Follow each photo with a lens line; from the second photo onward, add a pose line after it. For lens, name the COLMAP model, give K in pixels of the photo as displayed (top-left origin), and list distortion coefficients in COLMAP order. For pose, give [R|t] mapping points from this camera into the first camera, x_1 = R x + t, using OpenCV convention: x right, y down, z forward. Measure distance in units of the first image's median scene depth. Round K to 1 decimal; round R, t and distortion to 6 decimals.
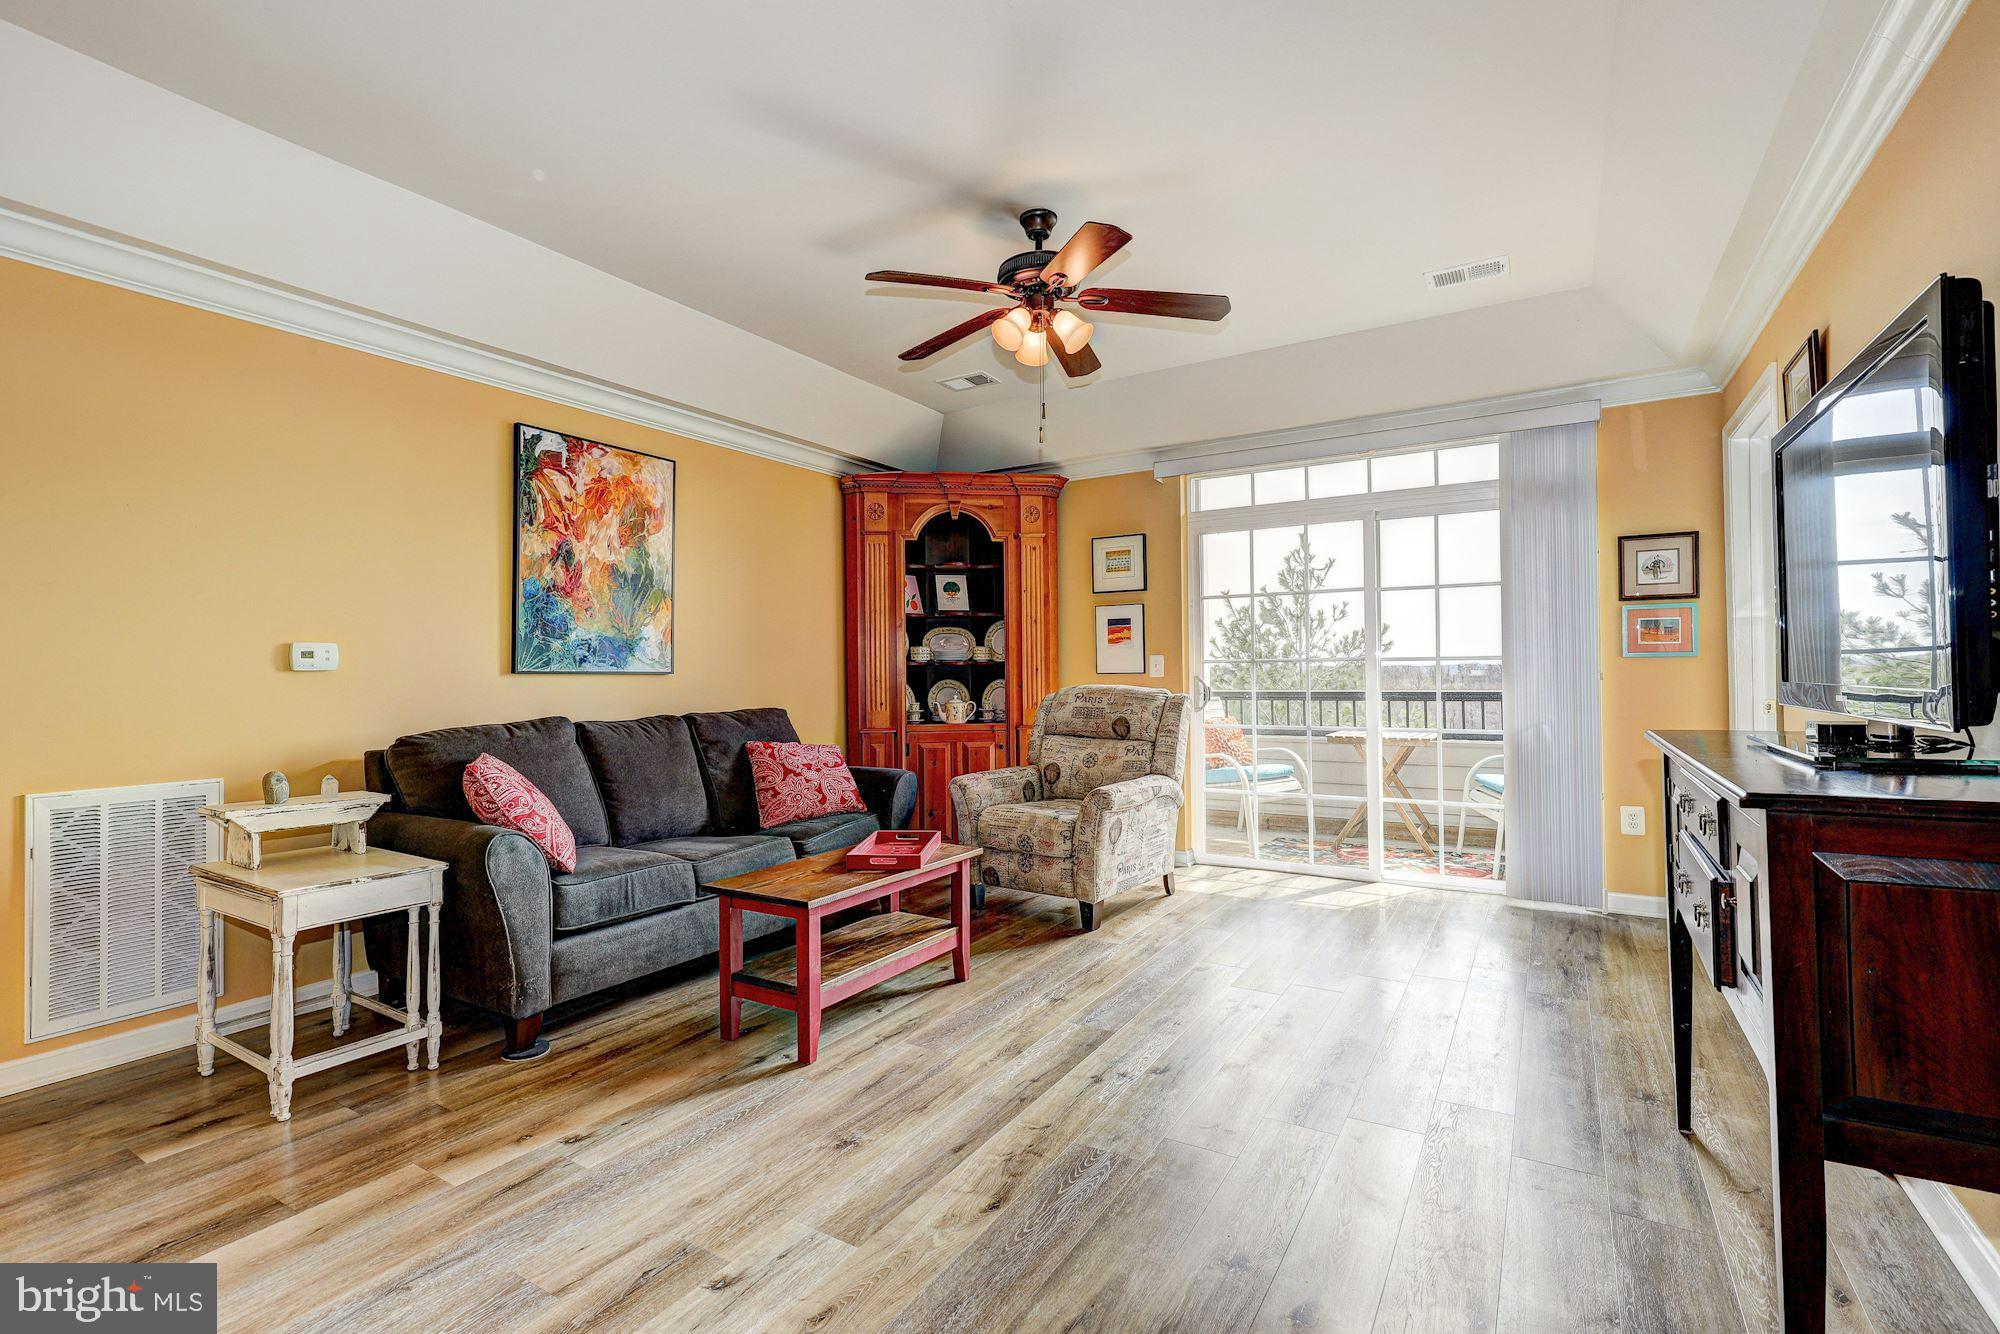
lens RADIAL K [[899.7, 0, 1008.6], [0, 899.7, 663.5], [0, 0, 1]] dist [0.001095, -0.000273]
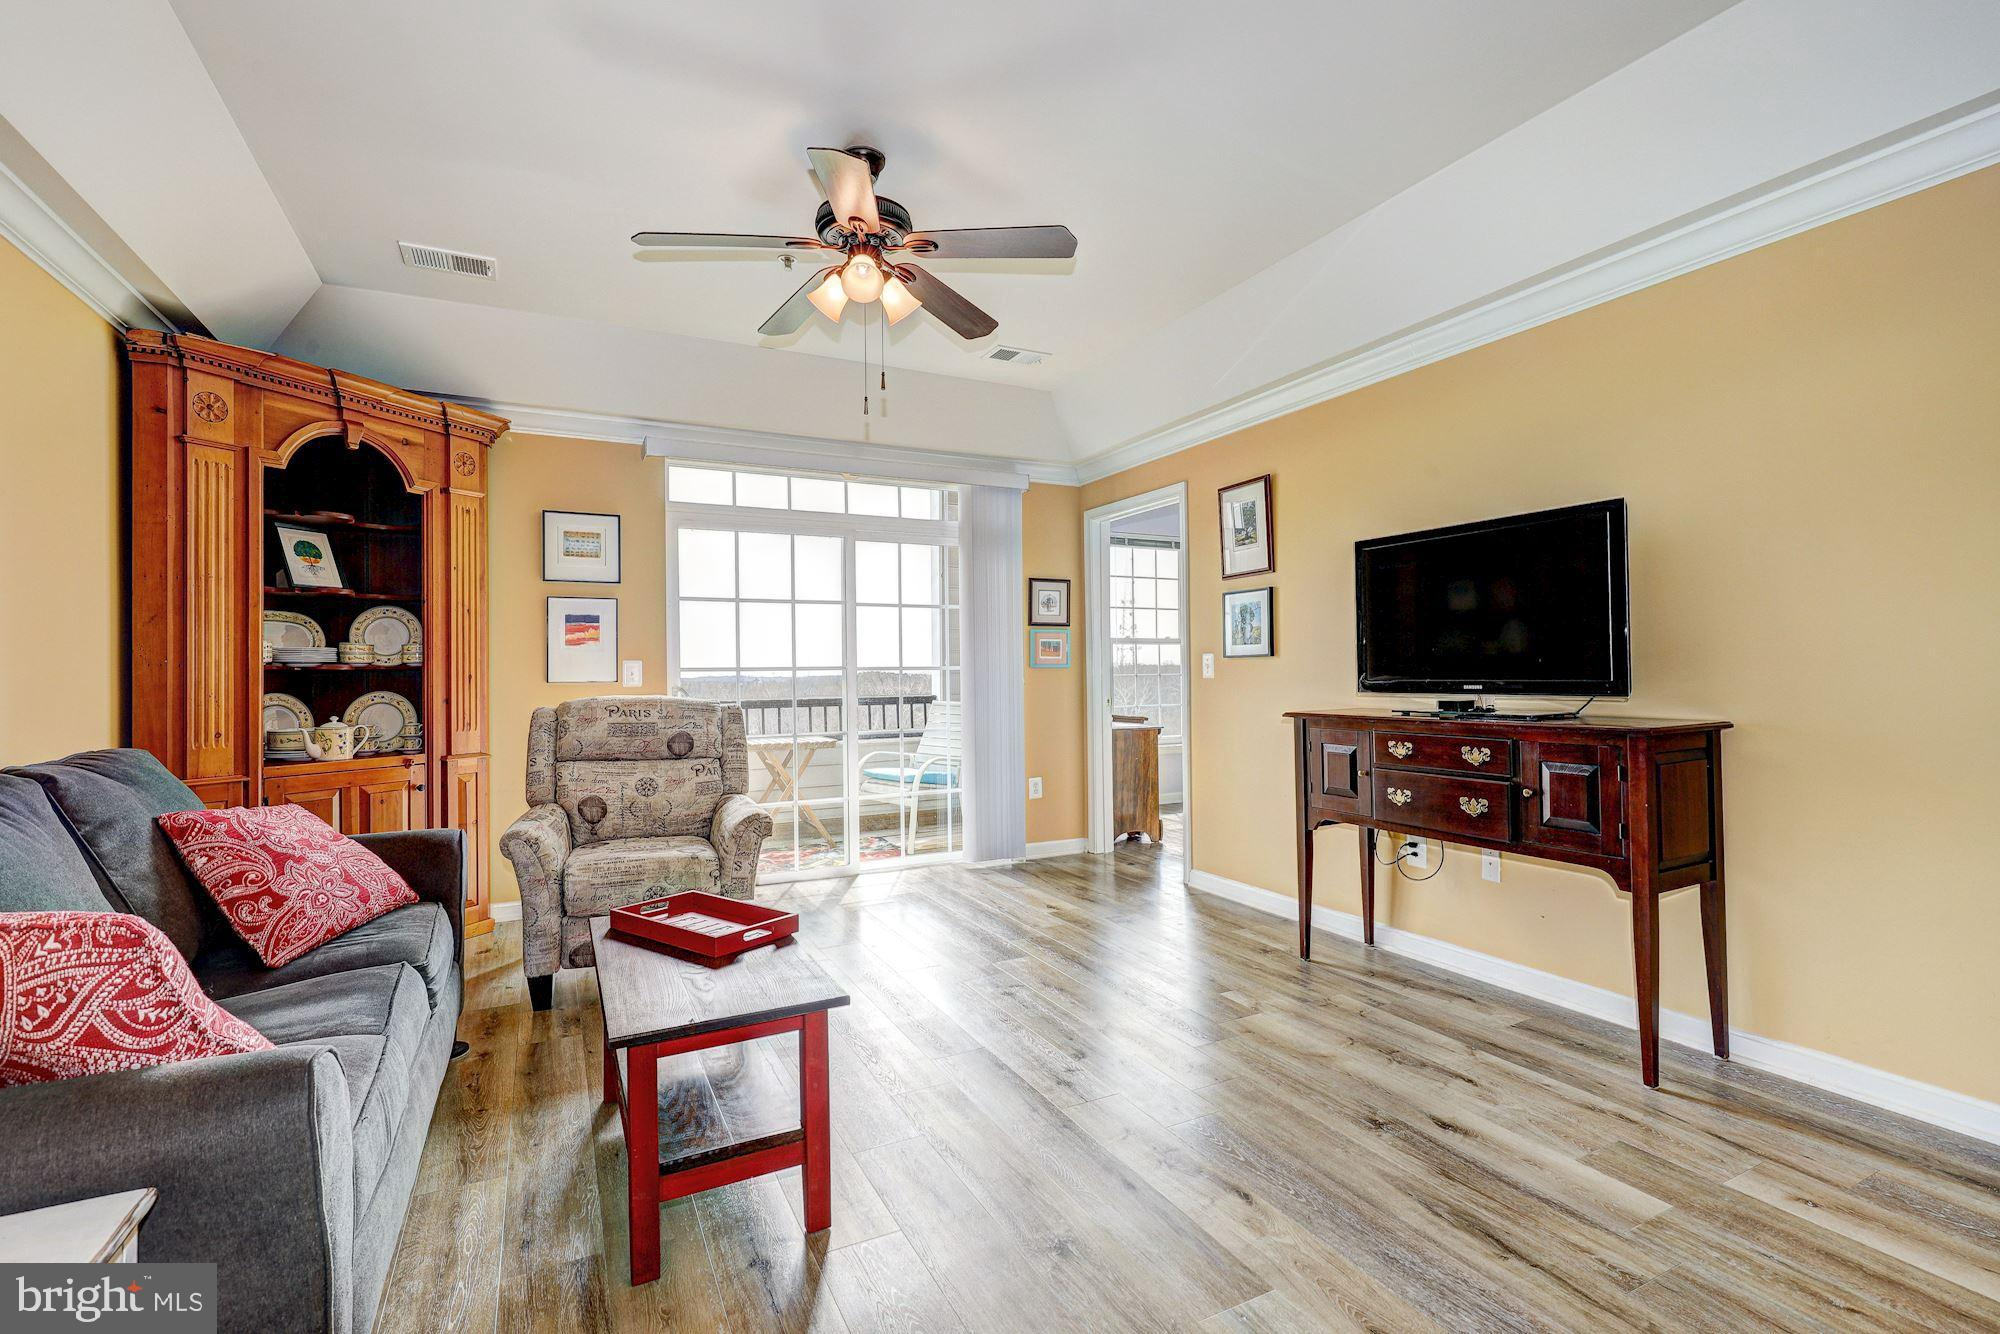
lens RADIAL K [[899.7, 0, 1008.6], [0, 899.7, 663.5], [0, 0, 1]] dist [0.001095, -0.000273]
pose [[0.521033, 0.014576, 0.853412, -0.486750], [-0.001919, 0.999872, -0.015905, 0.008306], [-0.853534, 0.006649, 0.520995, 0.326347]]
